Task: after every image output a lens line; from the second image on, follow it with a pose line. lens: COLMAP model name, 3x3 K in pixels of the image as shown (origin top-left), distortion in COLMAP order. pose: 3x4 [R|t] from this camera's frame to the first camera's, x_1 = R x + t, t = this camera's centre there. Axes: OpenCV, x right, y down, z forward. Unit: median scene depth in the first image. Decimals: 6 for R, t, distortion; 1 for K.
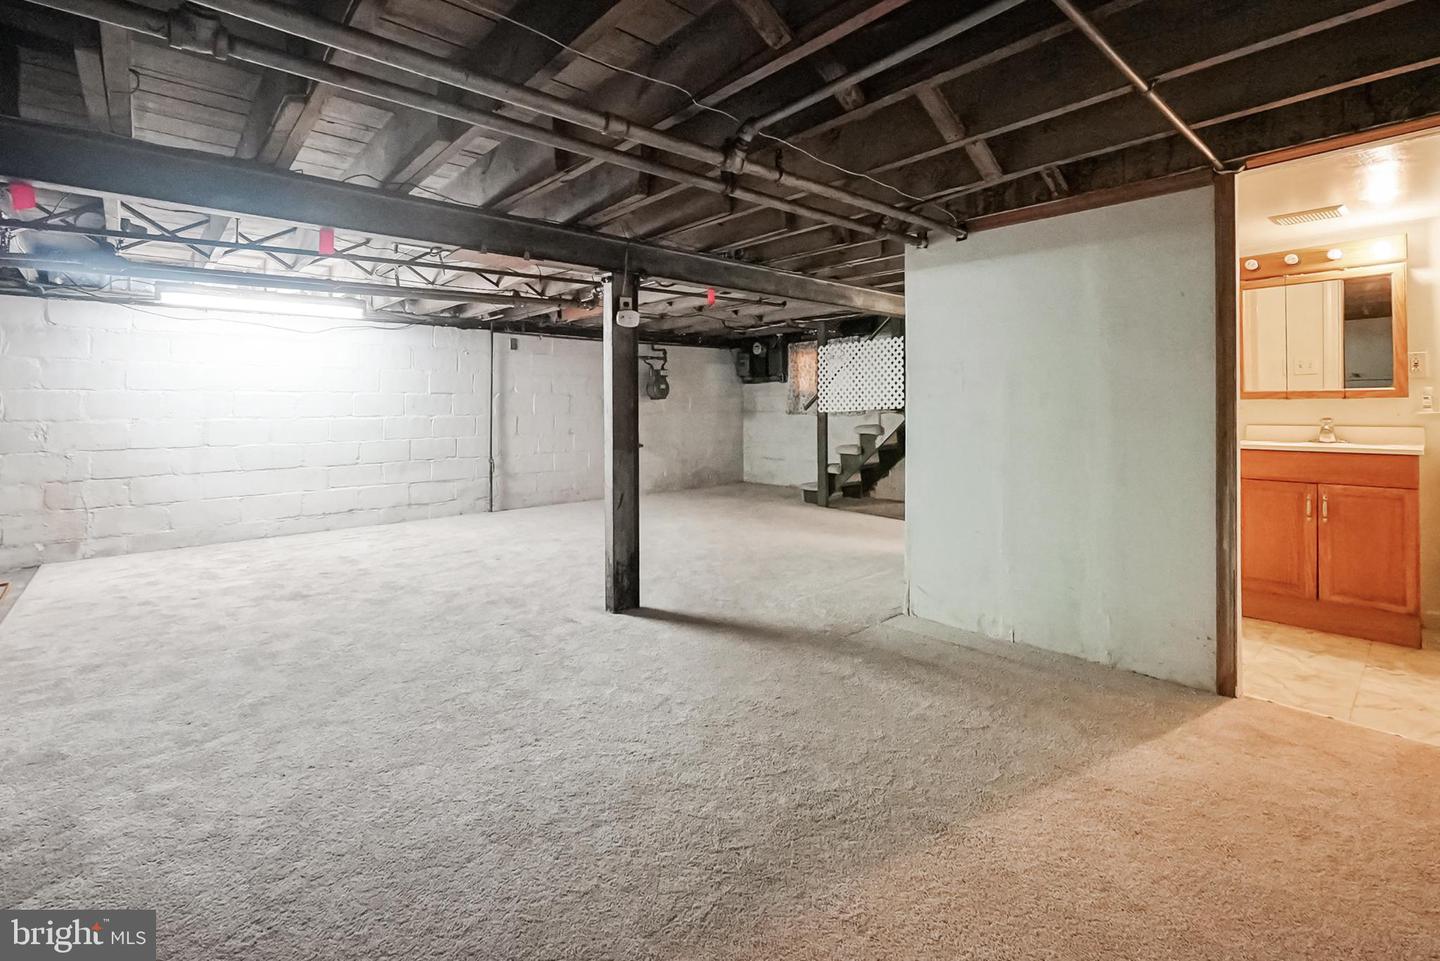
lens RADIAL K [[630.9, 0, 724.0], [0, 630.9, 410.9], [0, 0, 1]] dist [-0.002065, 0.002944]
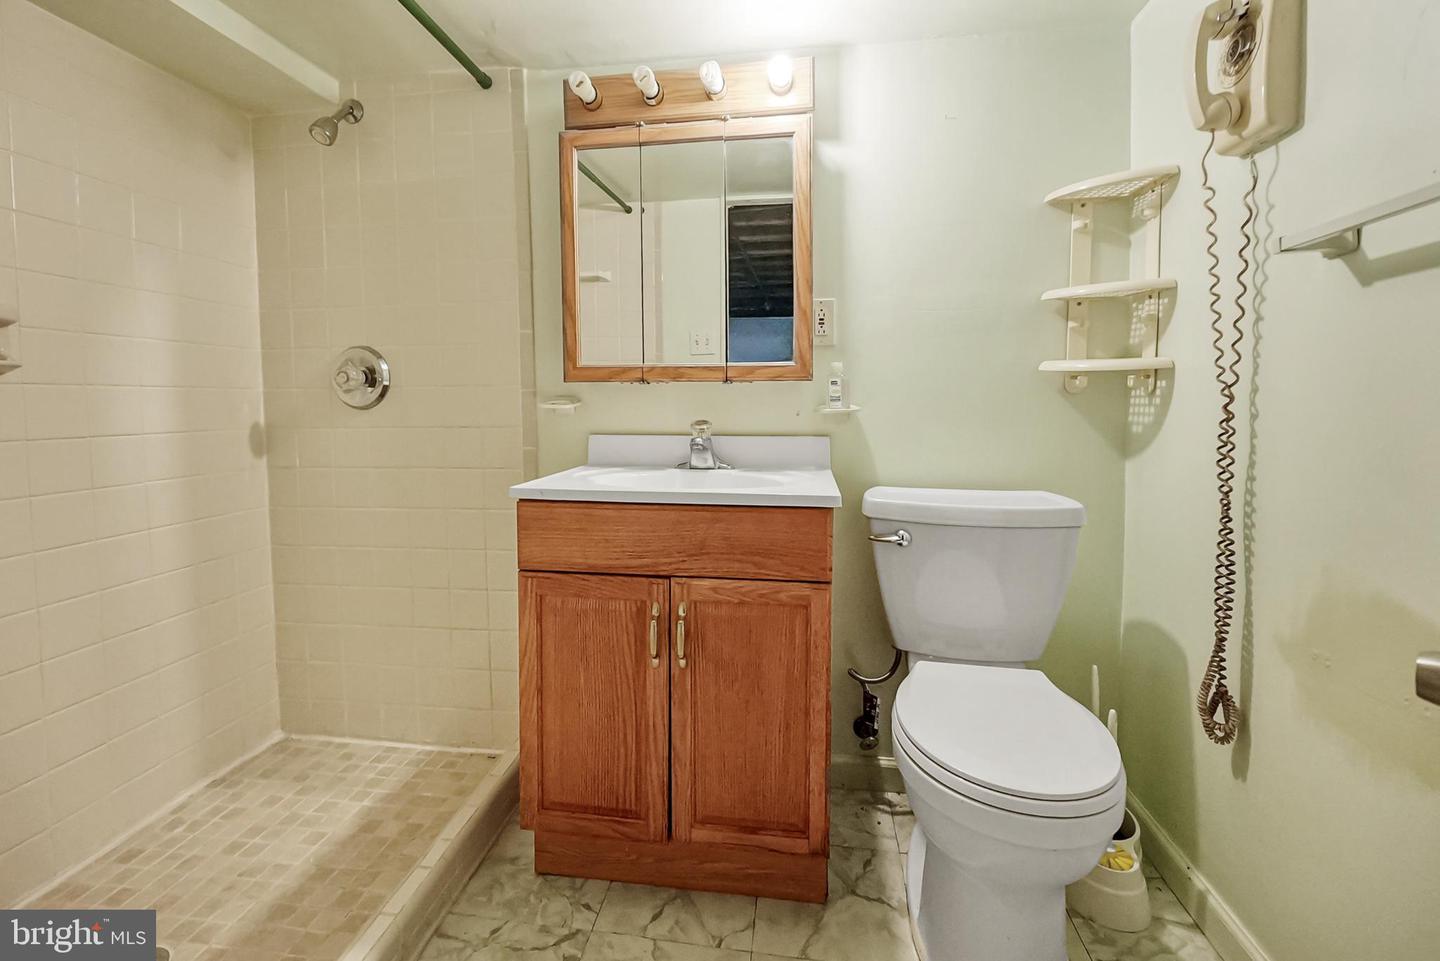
lens RADIAL K [[630.9, 0, 693.0], [0, 630.9, 433.6], [0, 0, 1]] dist [-0.002065, 0.002944]
pose [[0.781681, -0.023544, 0.623234, 0.687427], [-0.005311, 0.999000, 0.044400, -0.000601], [-0.623656, -0.038017, 0.780774, 0.659659]]
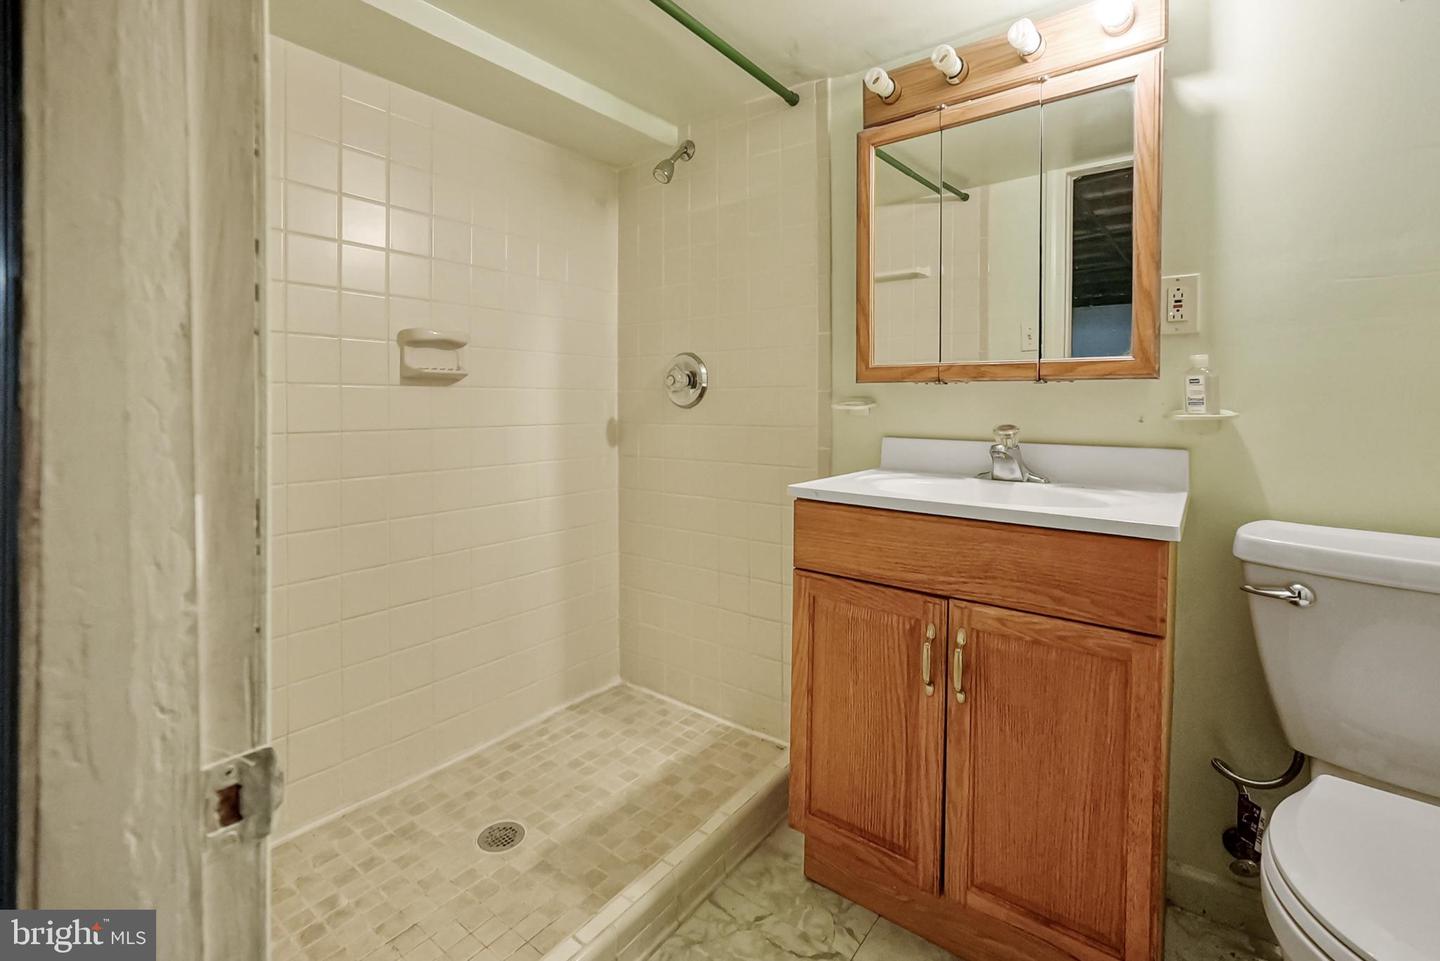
lens RADIAL K [[630.9, 0, 709.1], [0, 630.9, 415.9], [0, 0, 1]] dist [-0.002065, 0.002944]
pose [[0.986076, 0.011832, 0.165871, 0.730171], [-0.015393, 0.999678, 0.020195, -0.001139], [-0.165579, -0.022467, 0.985941, 0.646260]]
